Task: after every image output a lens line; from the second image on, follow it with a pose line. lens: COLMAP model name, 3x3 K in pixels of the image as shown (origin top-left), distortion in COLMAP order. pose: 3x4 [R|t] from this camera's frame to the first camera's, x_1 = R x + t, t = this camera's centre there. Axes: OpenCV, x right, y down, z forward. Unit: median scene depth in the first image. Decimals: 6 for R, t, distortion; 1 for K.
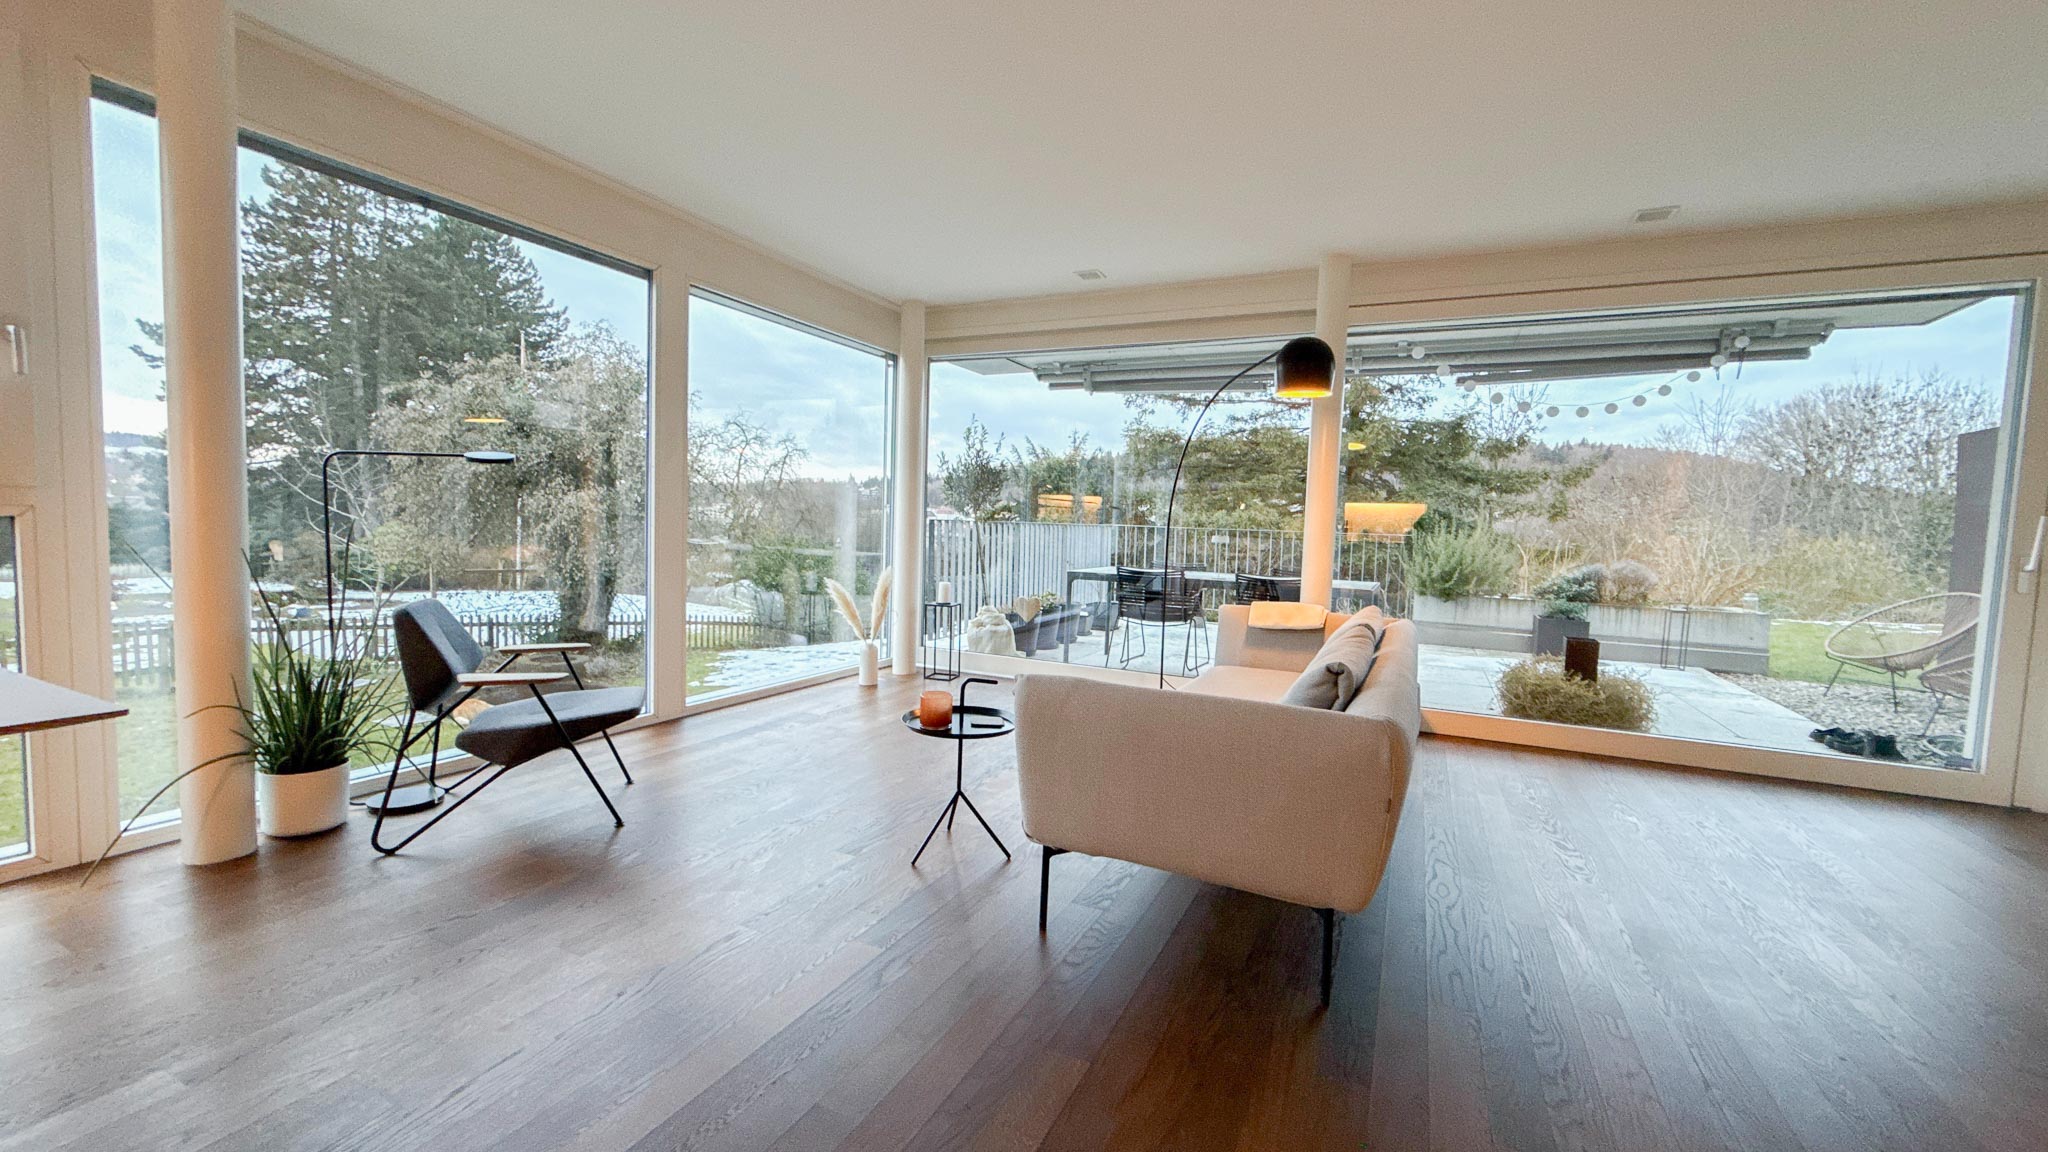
lens RADIAL K [[806.2, 0, 1025.7], [0, 806.2, 573.8], [0, 0, 1]] dist [0.002388, -0.000540]
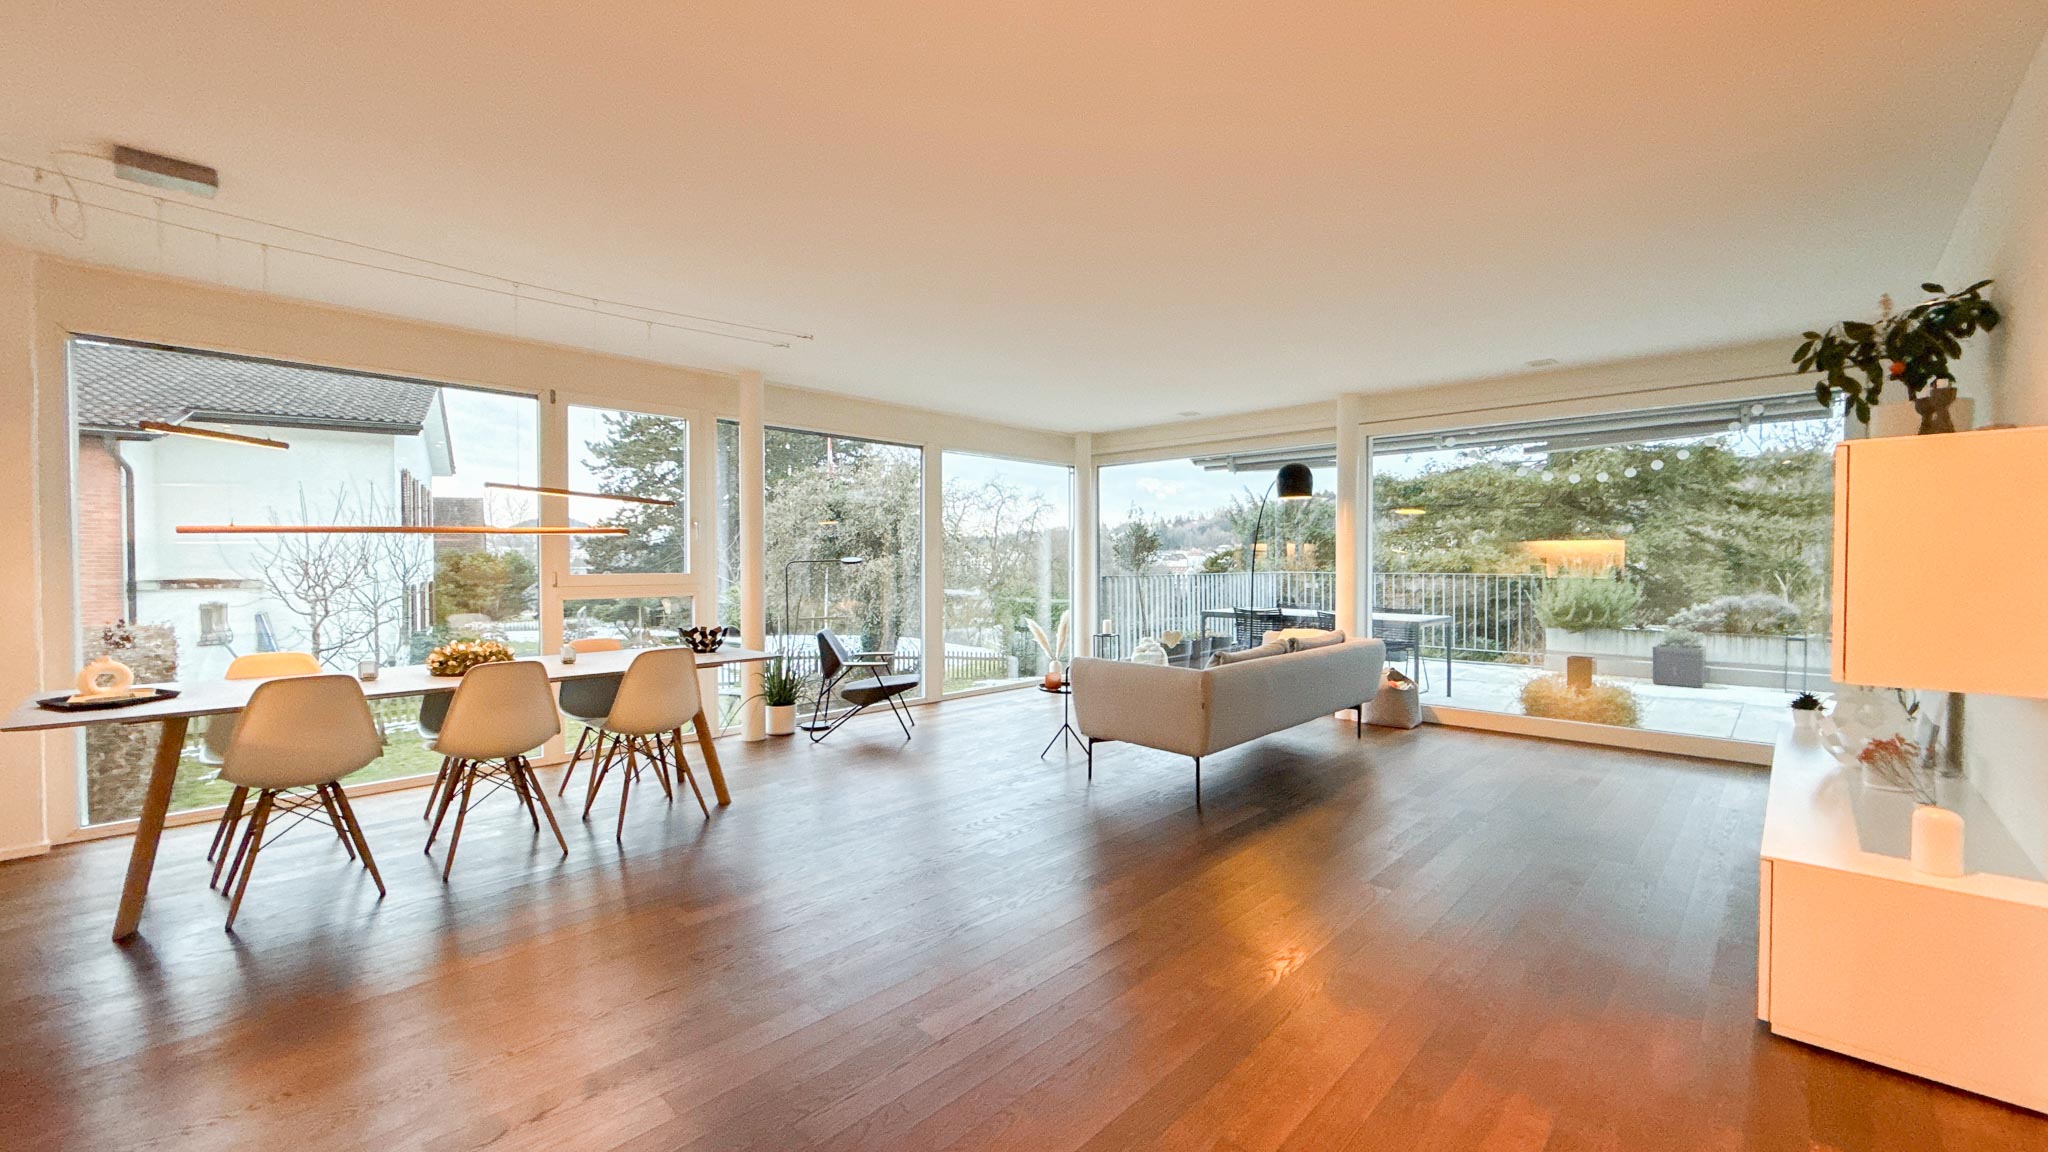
lens RADIAL K [[806.2, 0, 1020.9], [0, 806.2, 573.7], [0, 0, 1]] dist [0.002388, -0.000540]
pose [[0.950017, -0.030672, -0.310687, 0.175900], [0.013805, 0.998316, -0.056342, 0.005911], [0.311892, 0.049237, 0.948841, -0.372350]]
